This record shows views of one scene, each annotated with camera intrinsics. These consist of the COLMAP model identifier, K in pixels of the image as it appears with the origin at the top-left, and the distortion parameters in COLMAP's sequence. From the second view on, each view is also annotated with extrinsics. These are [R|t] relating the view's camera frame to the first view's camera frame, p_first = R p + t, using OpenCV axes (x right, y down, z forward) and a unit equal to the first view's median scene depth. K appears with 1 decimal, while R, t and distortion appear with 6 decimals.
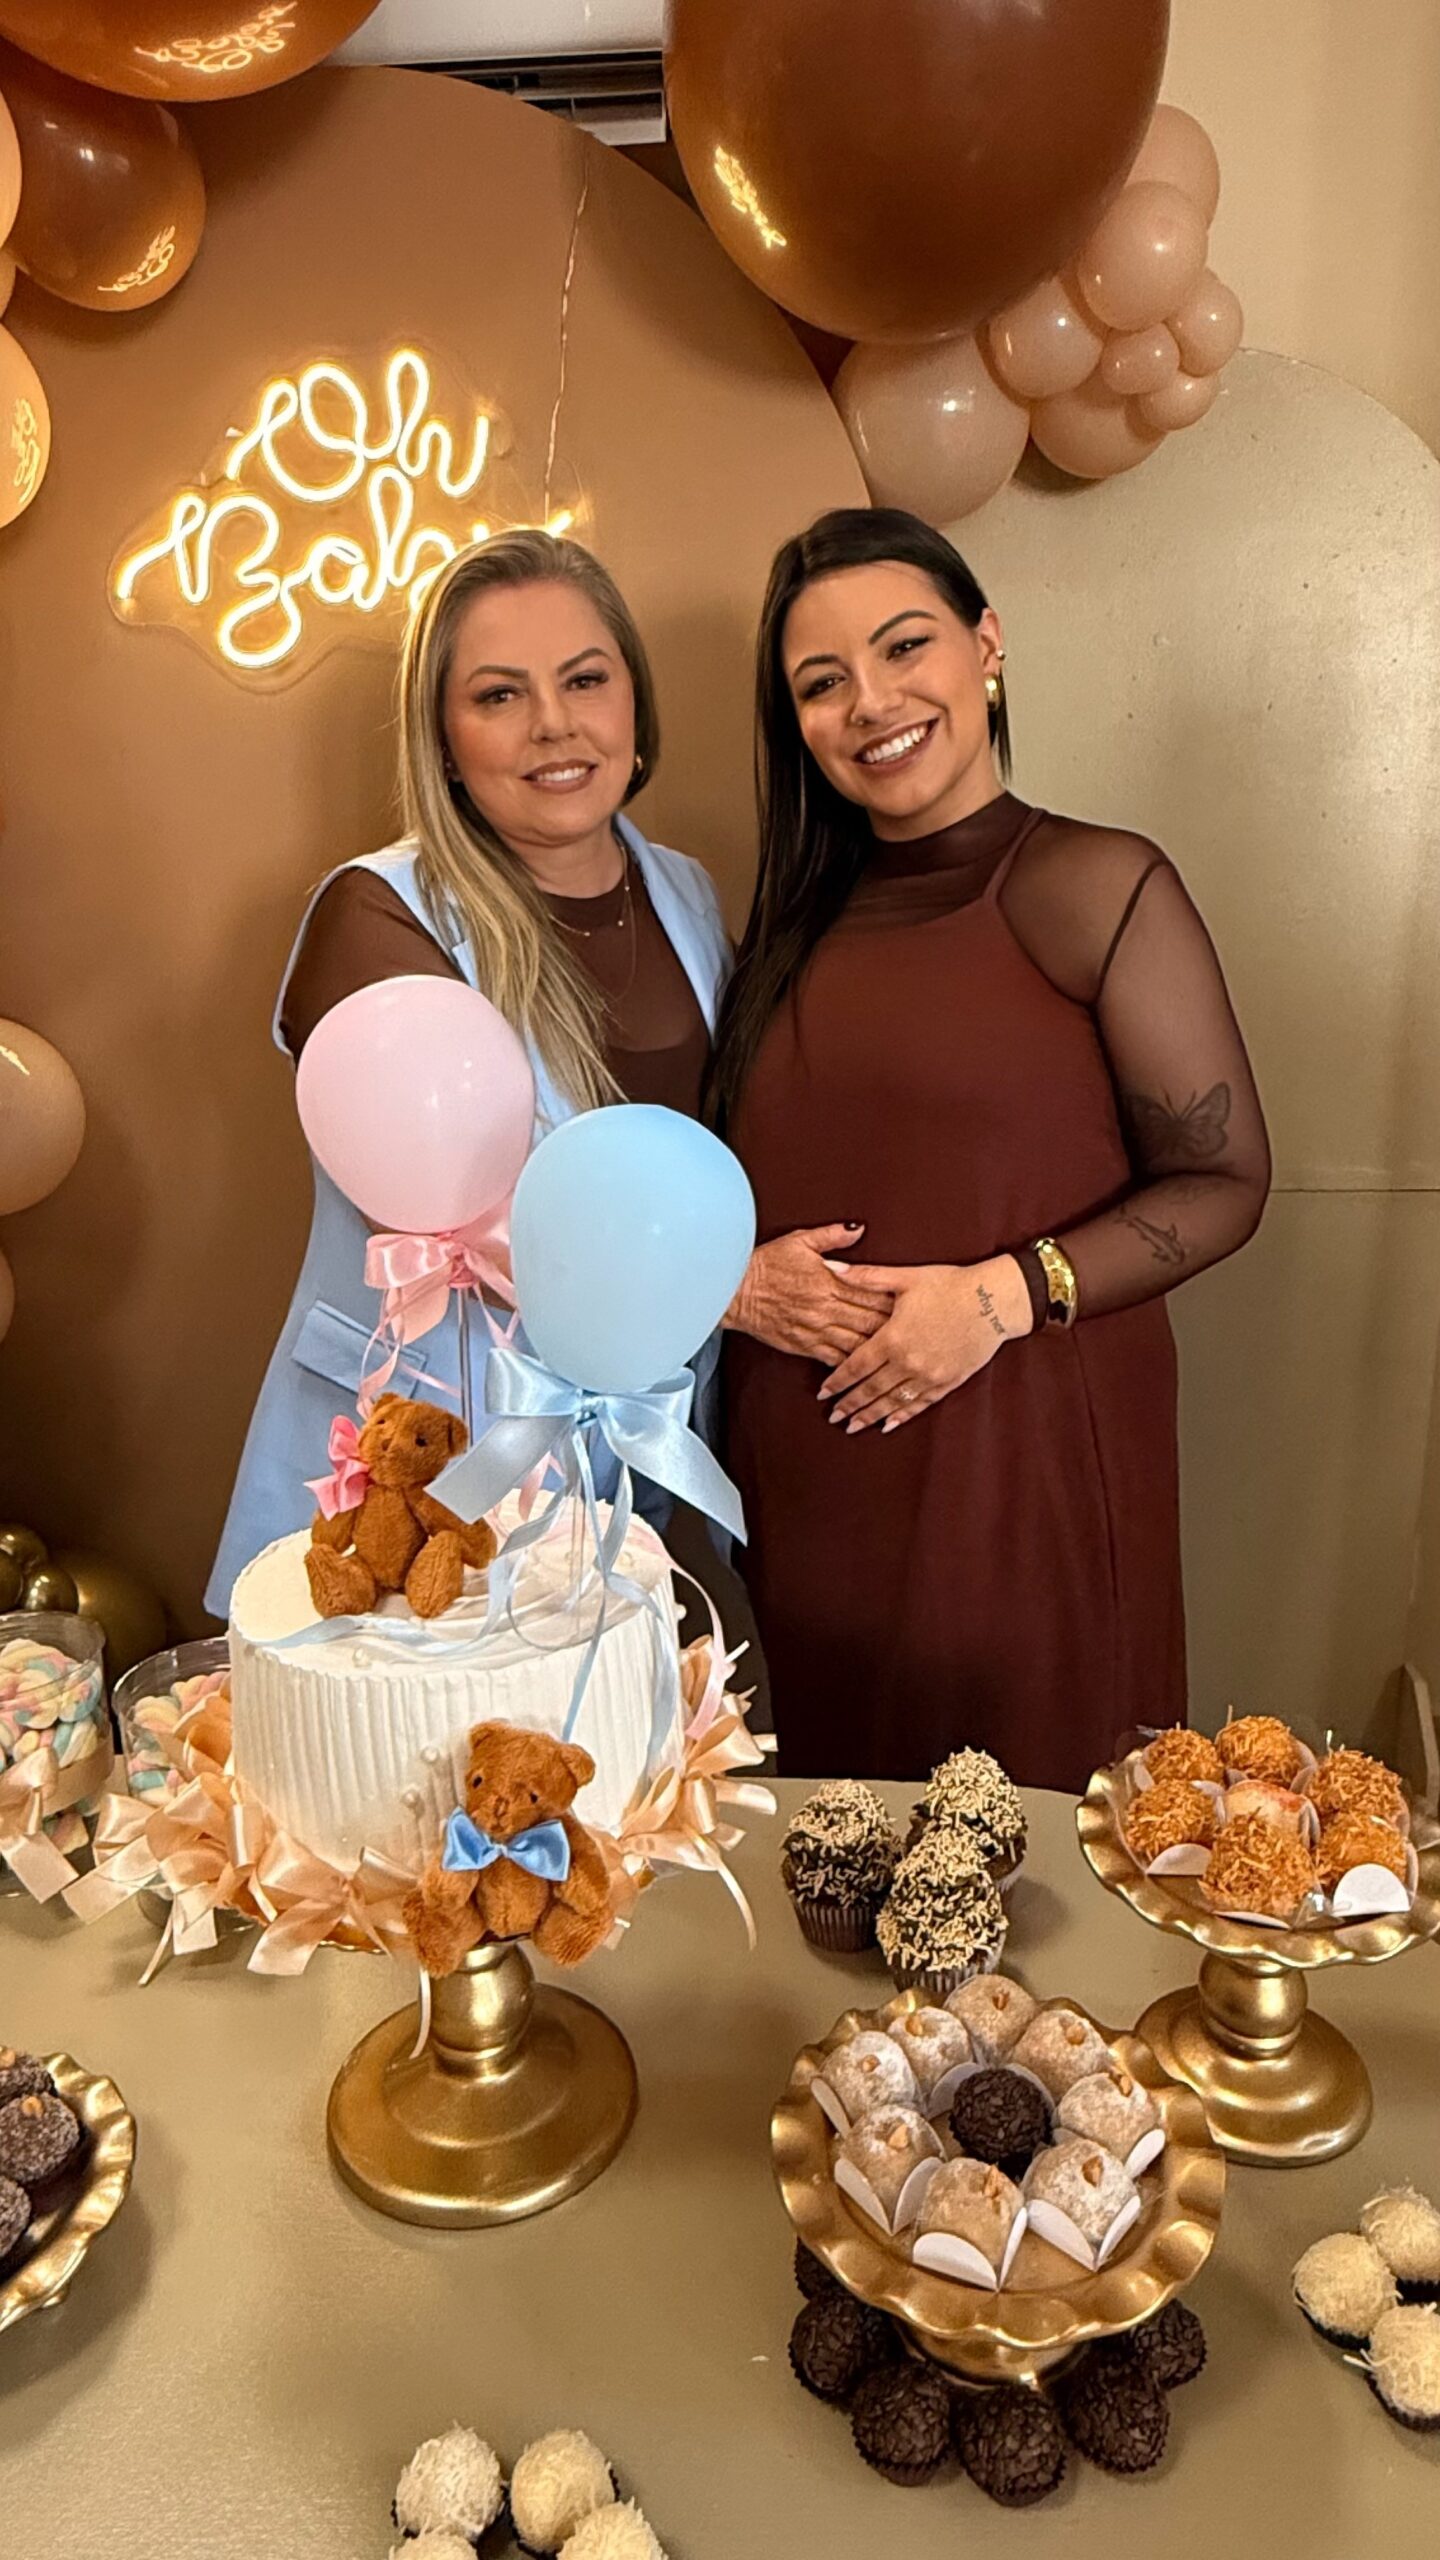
lens RADIAL K [[1634.6, 0, 721.6], [0, 1634.6, 1254.4], [0, 0, 1]] dist [-0.024187, 0.020861]
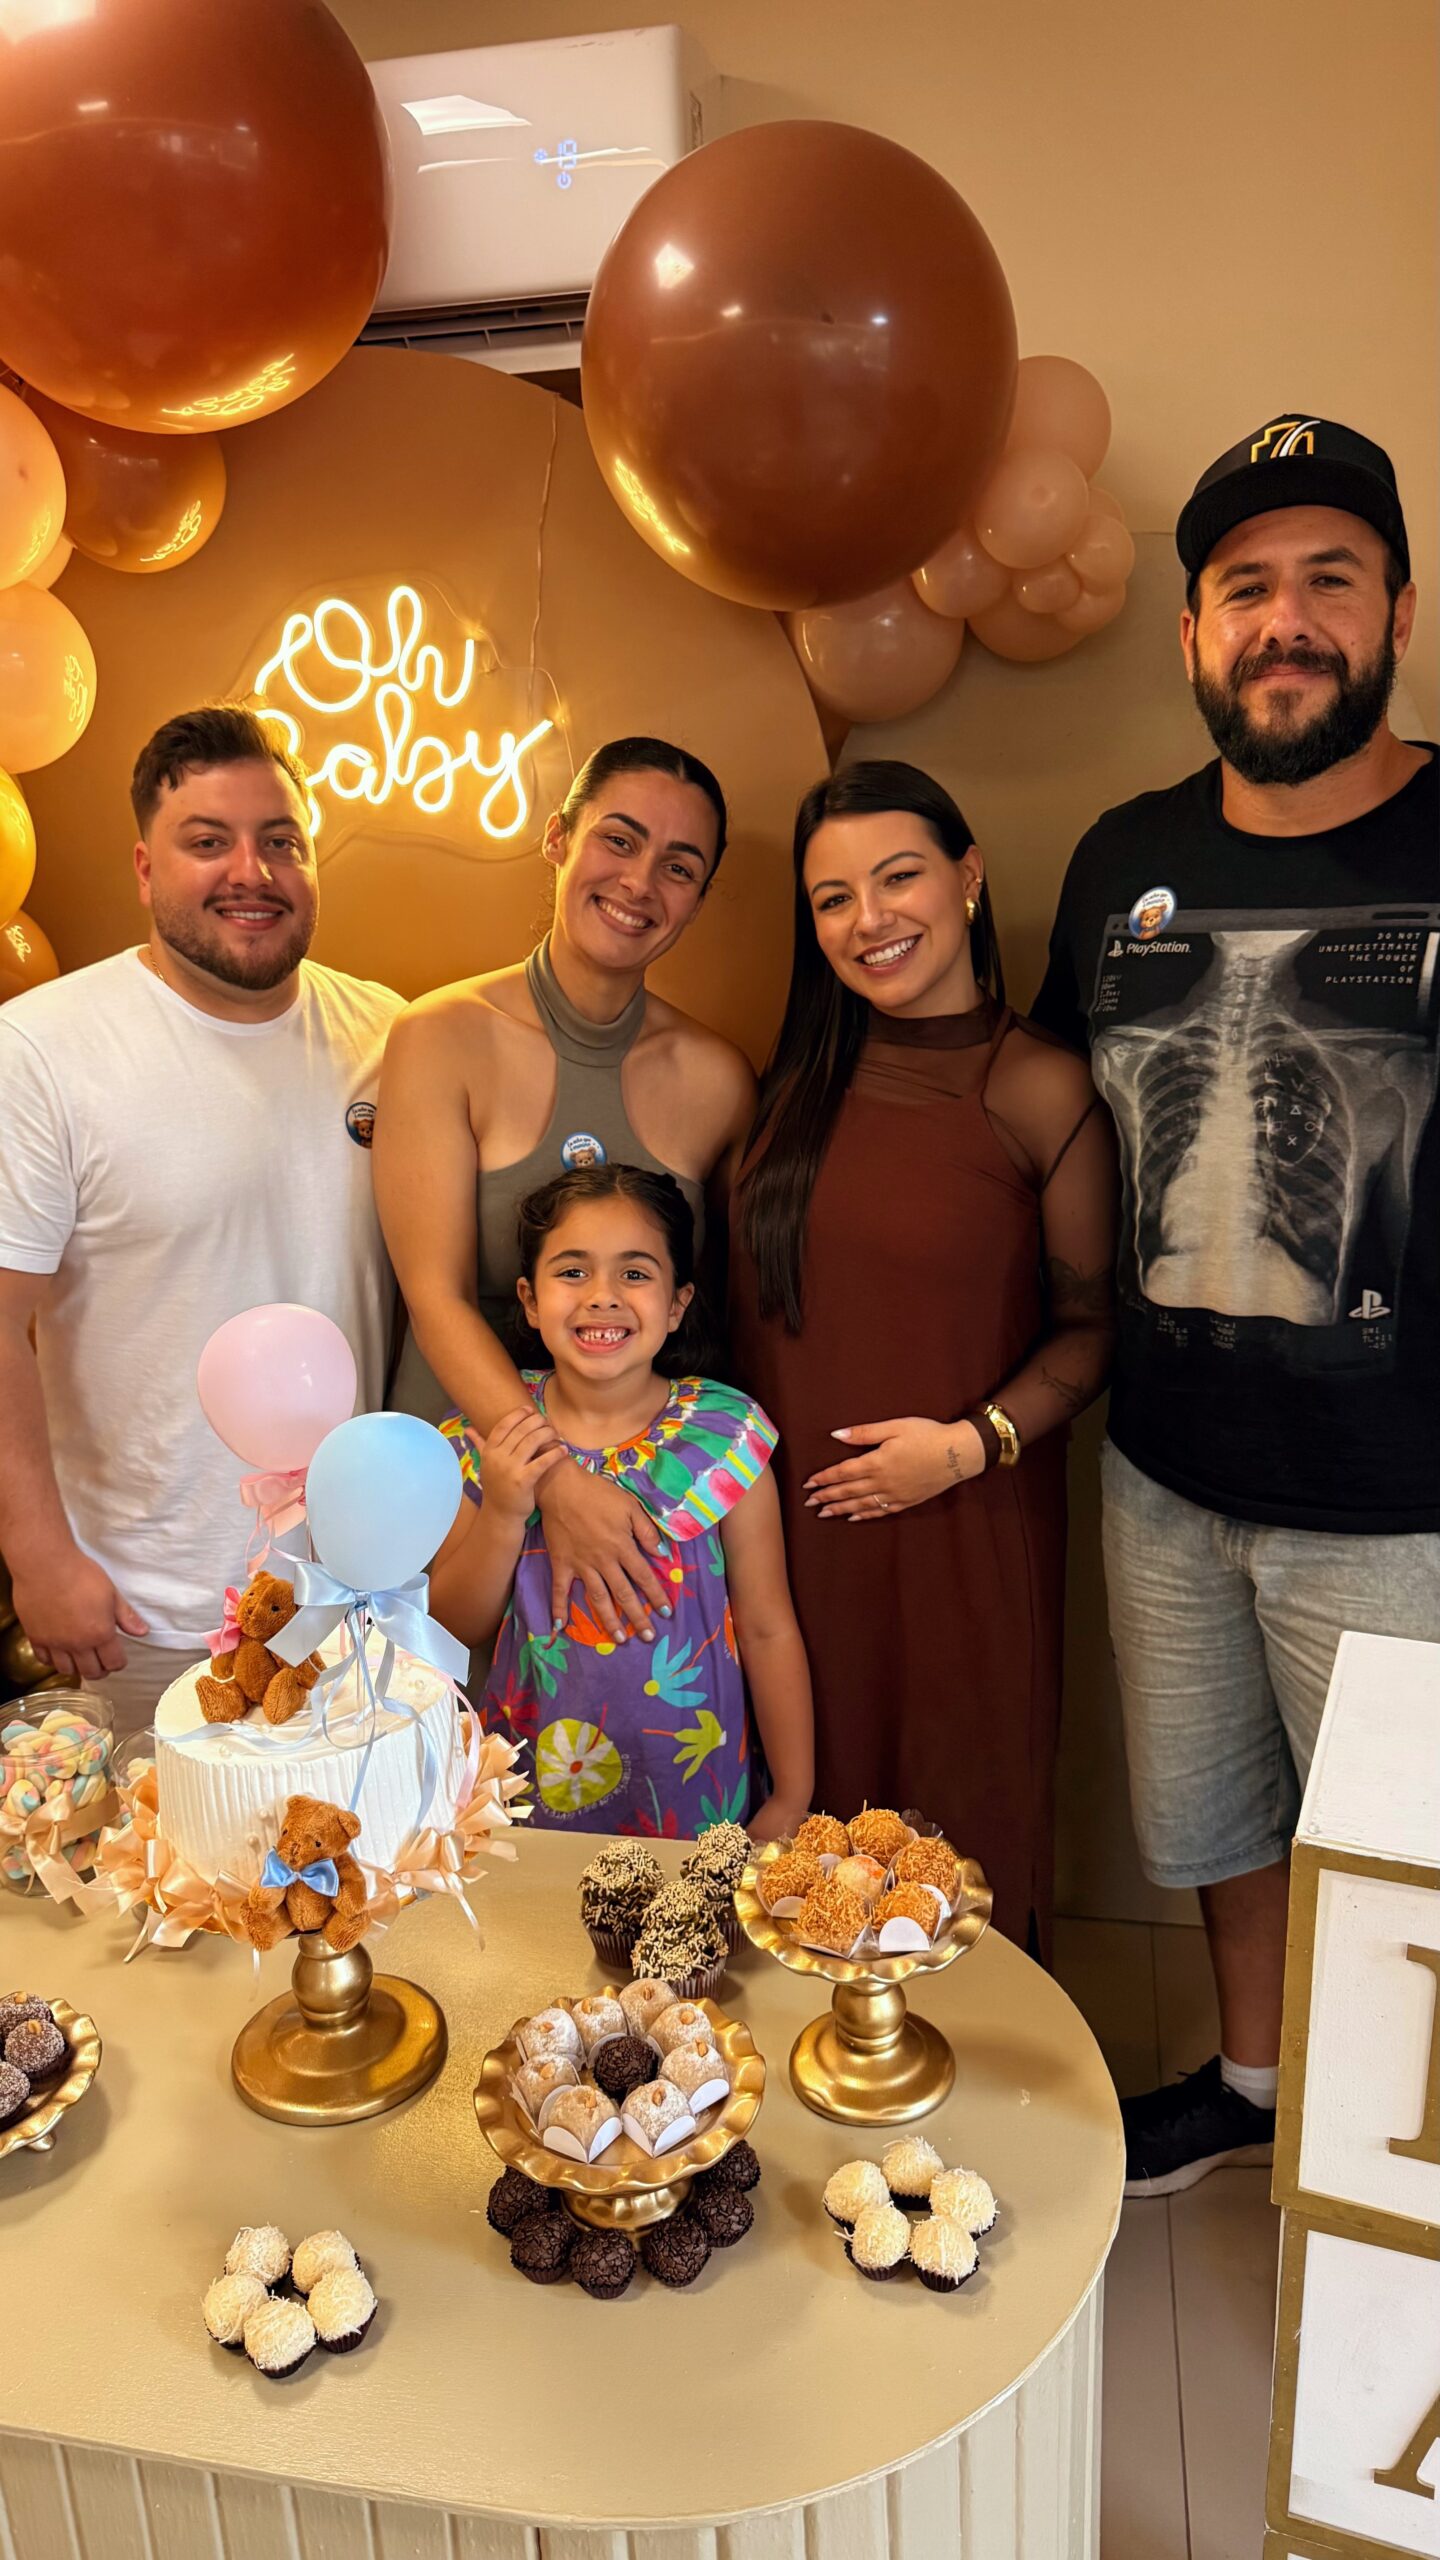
lens RADIAL K [[1852.4, 0, 700.8], [0, 1852.4, 1291.4], [0, 0, 1]] dist [0.014764, -0.033833]
pose [[0.992068, 0.009991, -0.125306, 0.355491], [-0.006258, 0.999526, 0.030151, -0.197709], [0.125548, -0.029128, 0.991660, -0.552566]]
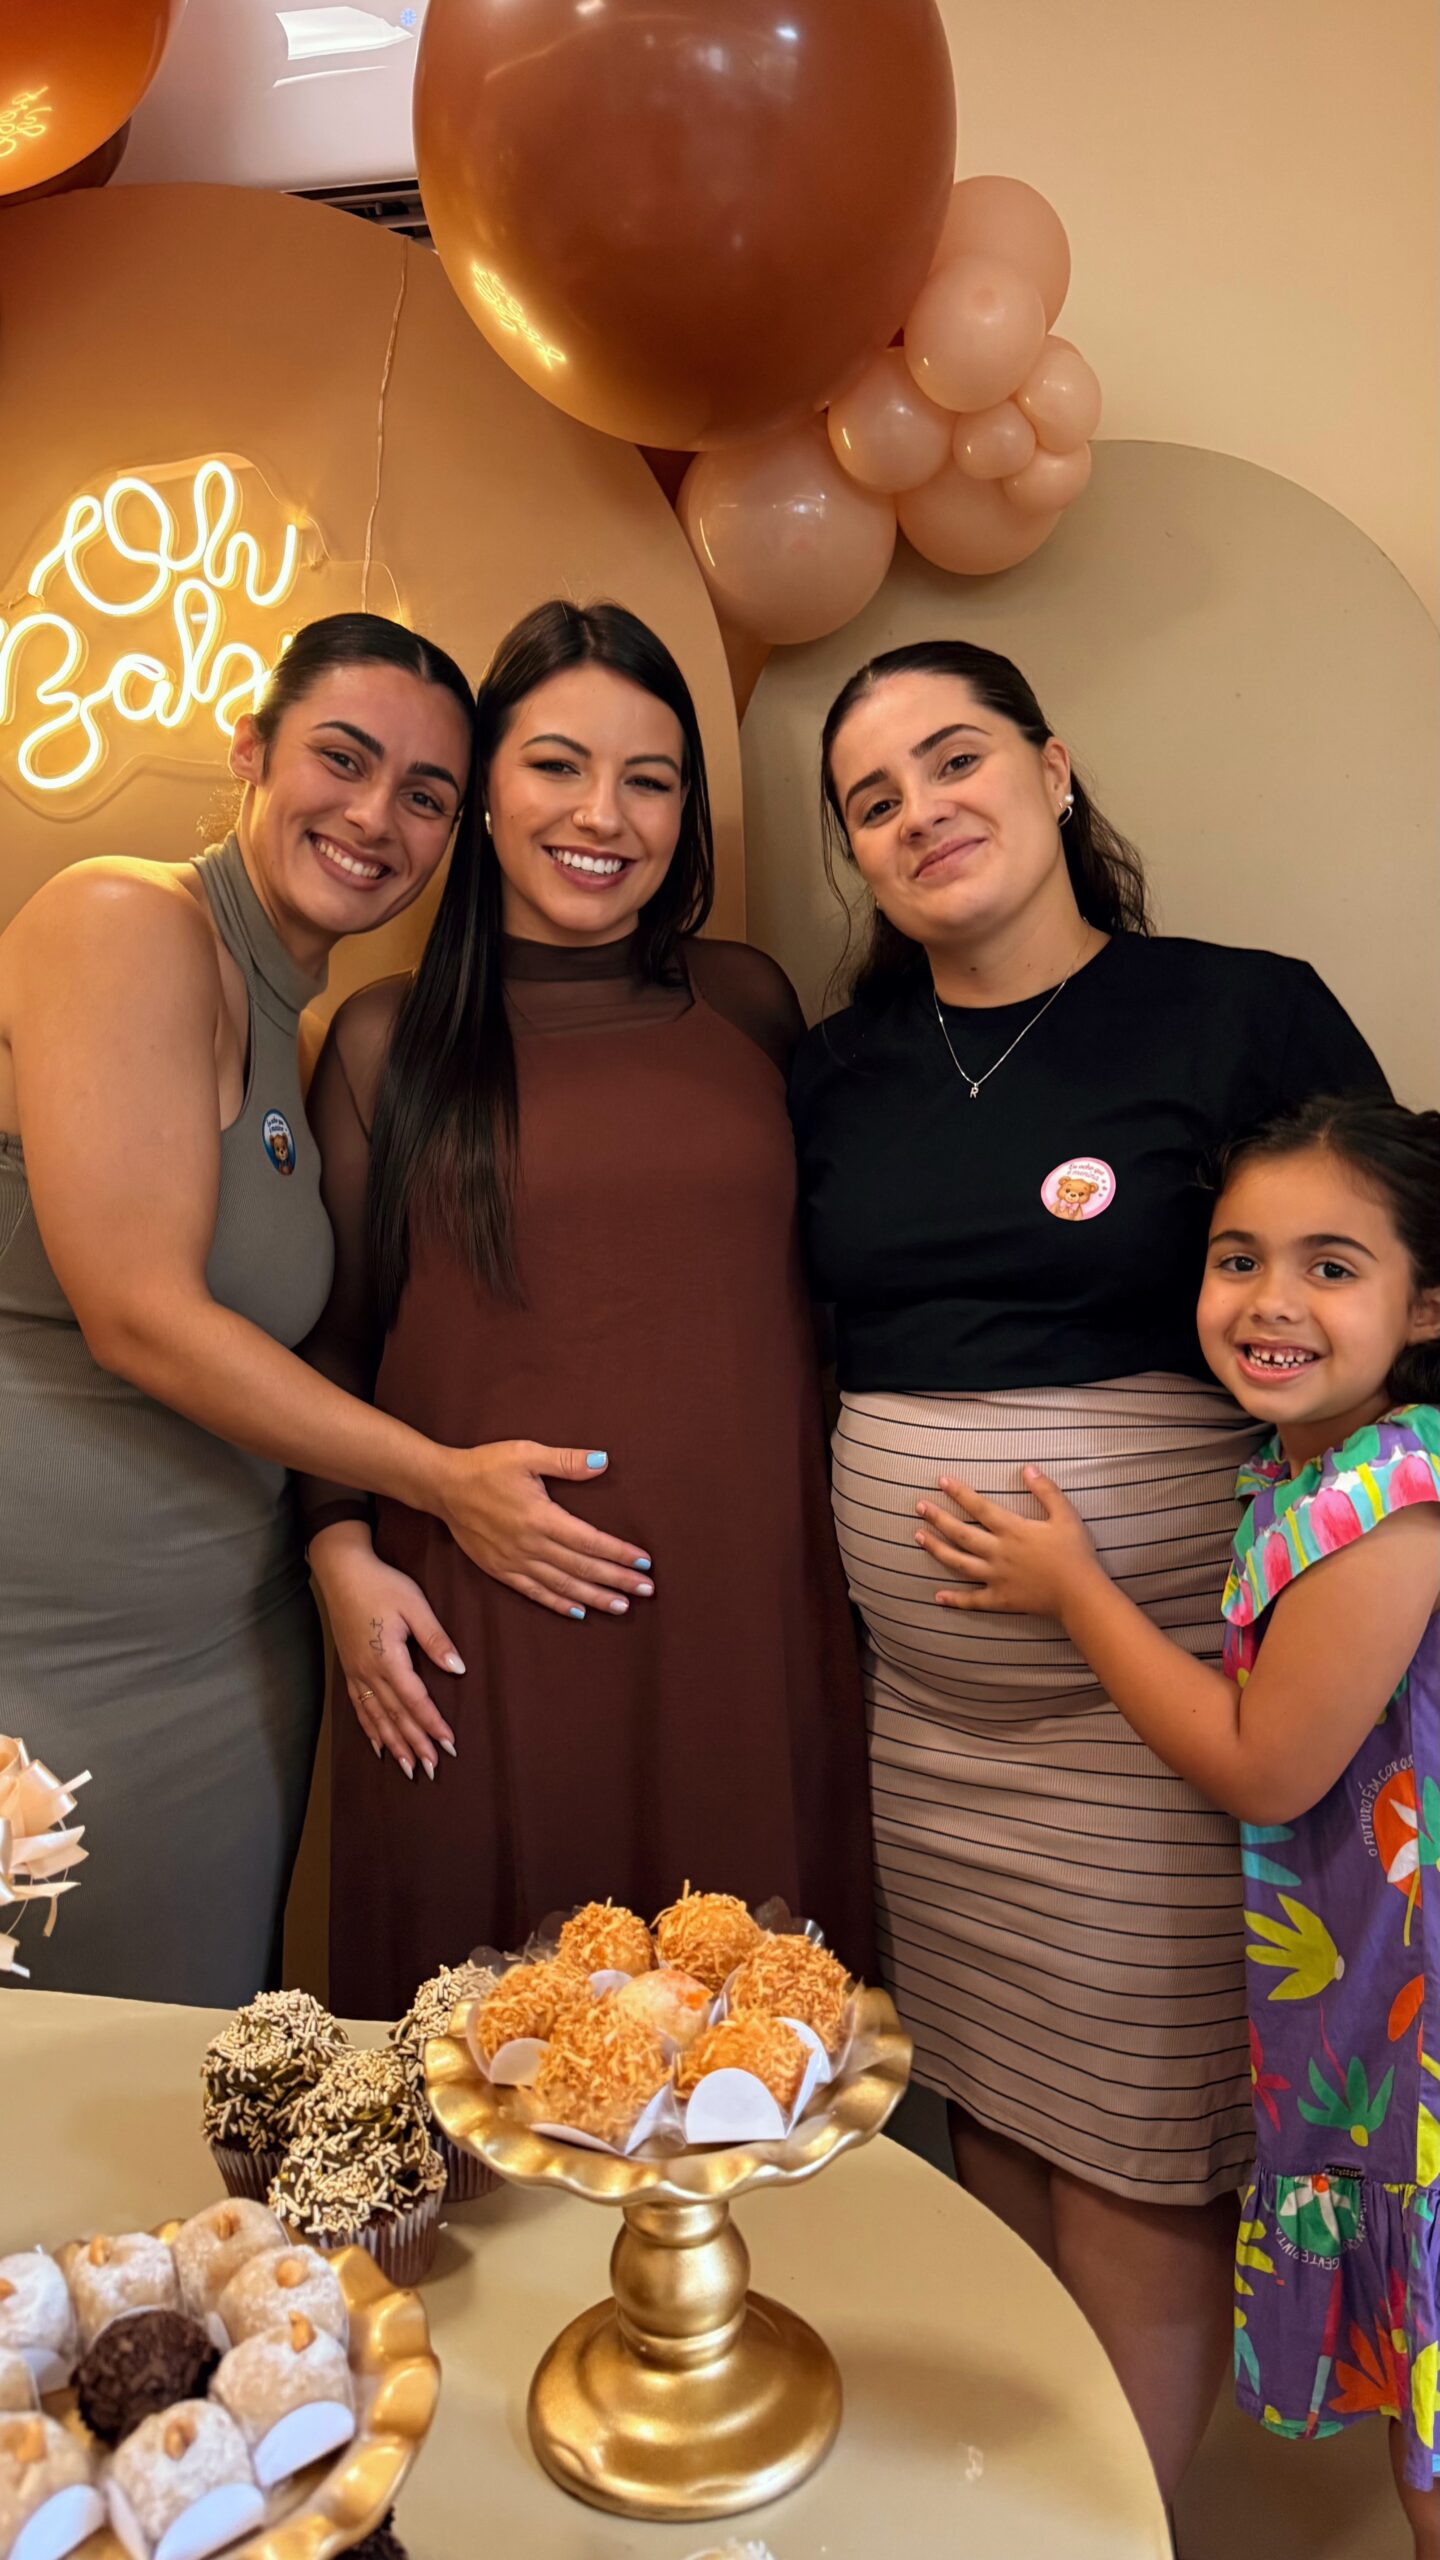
lens RADIAL K [[1852.4, 0, 713.5], [0, 1852.4, 1288.2], [0, 0, 1]] dist [0.014764, -0.033833]
pose [[0.995237, 0.012774, -0.096643, 0.393636], [-0.026938, 0.988812, -0.146712, 0.124101], [0.093688, 0.148616, 0.984447, 0.094891]]
